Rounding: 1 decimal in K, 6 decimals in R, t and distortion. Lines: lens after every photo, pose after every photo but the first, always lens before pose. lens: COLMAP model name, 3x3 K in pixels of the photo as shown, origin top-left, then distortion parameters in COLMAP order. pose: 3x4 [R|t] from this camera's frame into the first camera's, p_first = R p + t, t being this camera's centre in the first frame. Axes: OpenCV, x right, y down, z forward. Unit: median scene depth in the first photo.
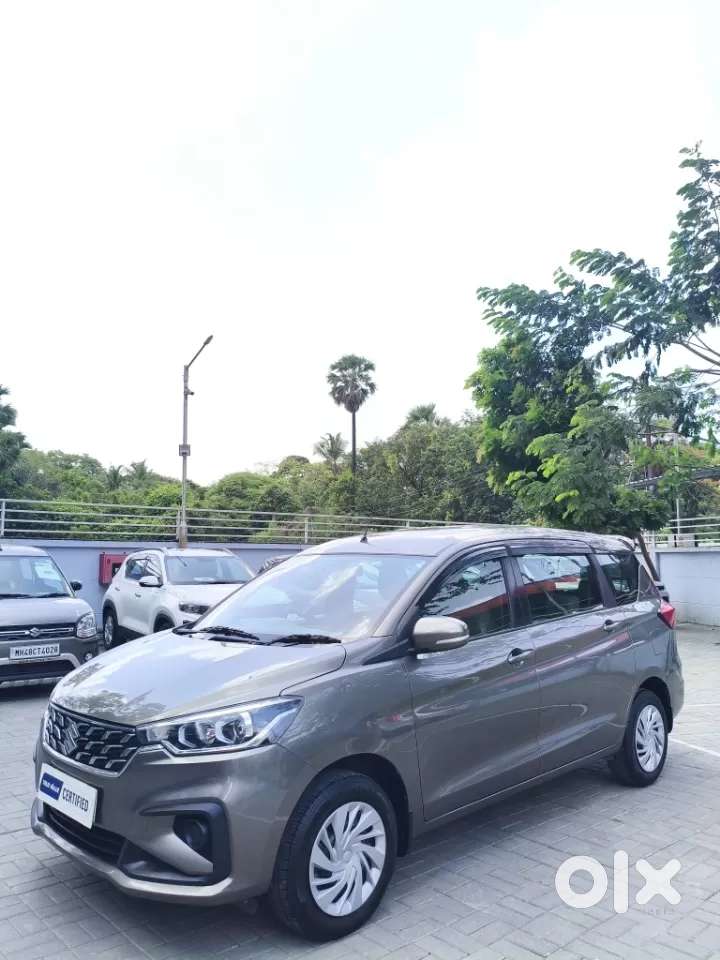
lens RADIAL K [[749.7, 0, 360.0], [0, 749.7, 480.0], [0, 0, 1]] dist [-0.006087, -0.011995]
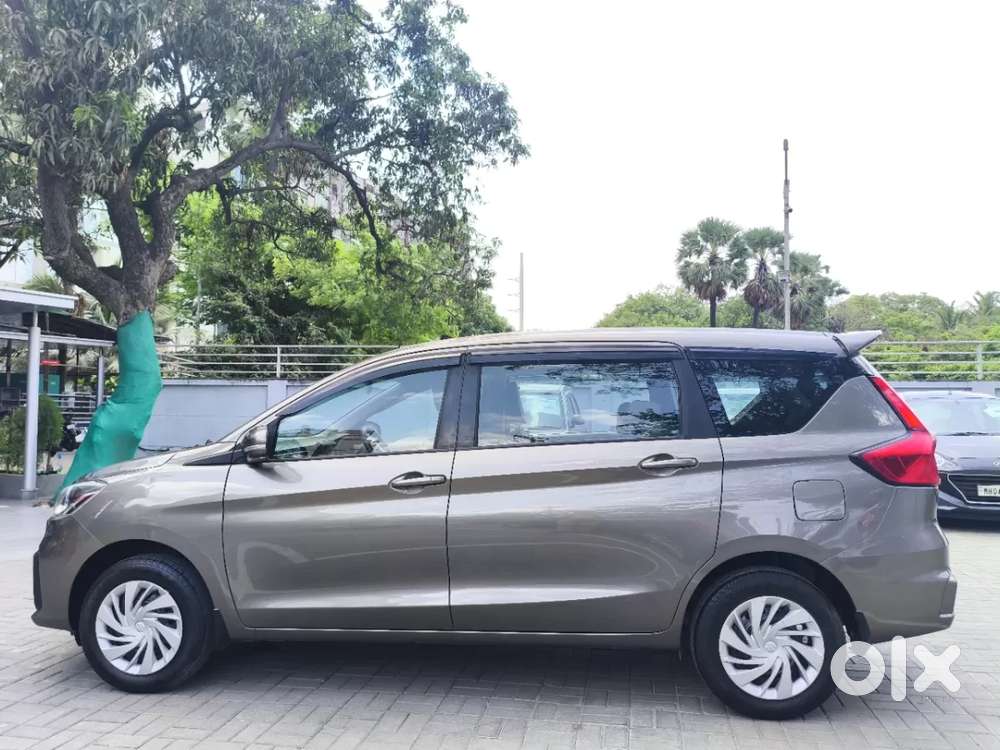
lens RADIAL K [[780.9, 0, 500.0], [0, 780.9, 375.0], [0, 0, 1]] dist [-0.006087, -0.011995]
pose [[0.622258, -0.036211, -0.781975, 0.776151], [0.081164, 0.996530, 0.018441, 0.090275], [0.778593, -0.074943, 0.623038, 0.443430]]
